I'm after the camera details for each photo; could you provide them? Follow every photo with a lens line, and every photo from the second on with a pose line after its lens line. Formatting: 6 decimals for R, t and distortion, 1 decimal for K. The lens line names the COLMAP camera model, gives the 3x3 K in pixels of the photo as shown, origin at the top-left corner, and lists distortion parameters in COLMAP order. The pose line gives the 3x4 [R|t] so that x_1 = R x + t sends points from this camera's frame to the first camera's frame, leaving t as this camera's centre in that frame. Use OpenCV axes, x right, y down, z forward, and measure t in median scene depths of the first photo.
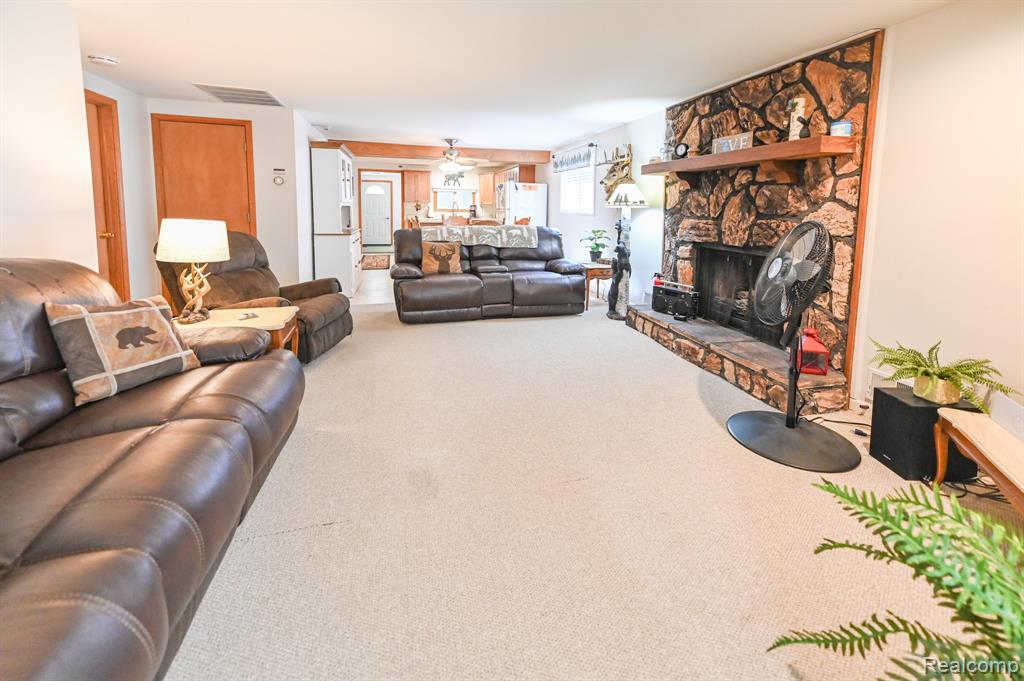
lens RADIAL K [[428.9, 0, 502.8], [0, 428.9, 247.2], [0, 0, 1]] dist [0.019724, 0.000510]
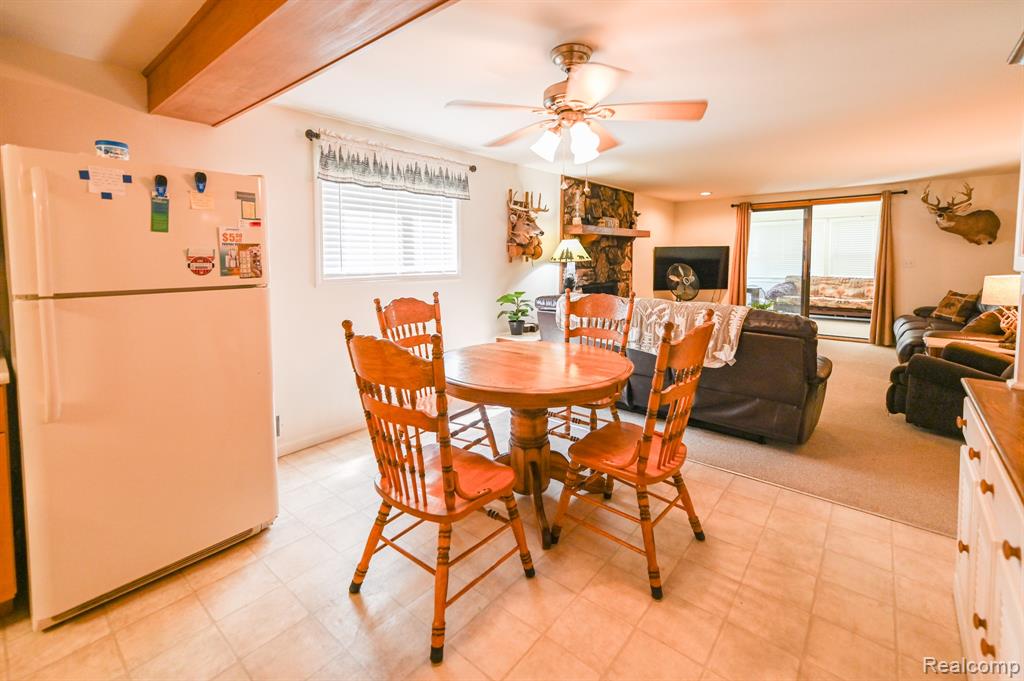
lens RADIAL K [[453.2, 0, 493.8], [0, 453.2, 276.2], [0, 0, 1]] dist [0.021190, -0.000011]
pose [[-0.592395, -0.051332, 0.804011, -0.589142], [0.069599, 0.990976, 0.114550, -0.248344], [-0.802636, 0.123817, -0.583476, 2.258433]]
